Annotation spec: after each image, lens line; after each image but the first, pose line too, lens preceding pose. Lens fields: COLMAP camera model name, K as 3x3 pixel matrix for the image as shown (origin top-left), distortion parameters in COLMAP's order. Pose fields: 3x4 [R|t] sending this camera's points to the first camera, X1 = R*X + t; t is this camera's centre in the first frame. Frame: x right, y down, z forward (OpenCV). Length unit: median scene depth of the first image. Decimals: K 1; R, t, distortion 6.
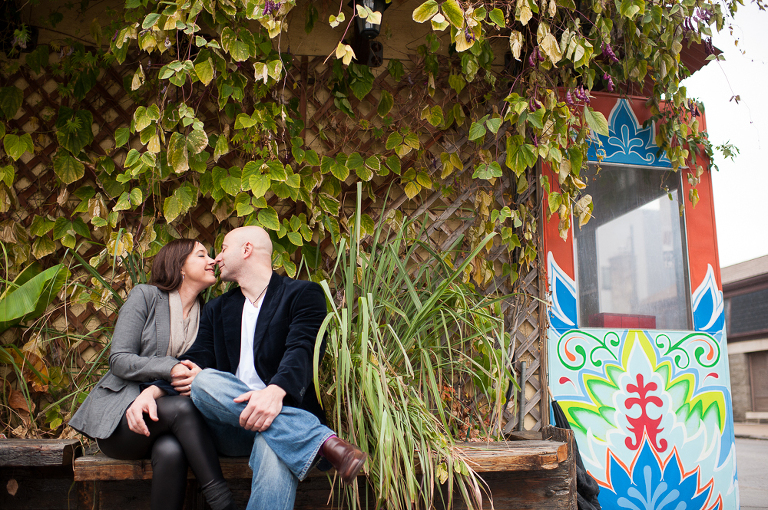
lens RADIAL K [[774.6, 0, 384.0], [0, 774.6, 255.0], [0, 0, 1]] dist [-0.067567, 0.046018]
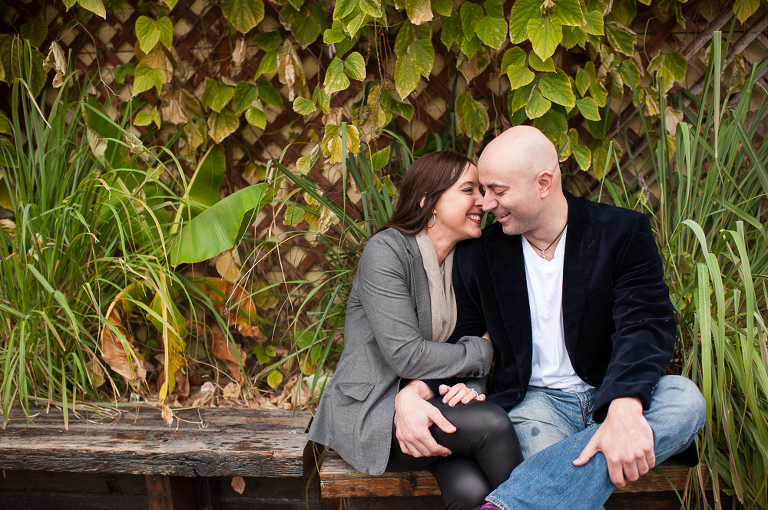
lens RADIAL K [[774.6, 0, 384.0], [0, 774.6, 255.0], [0, 0, 1]] dist [-0.067567, 0.046018]
pose [[0.983573, 0.000093, -0.180512, -0.172567], [0.059681, 0.943595, 0.325678, -0.132056], [0.170360, -0.331101, 0.928089, 0.323906]]
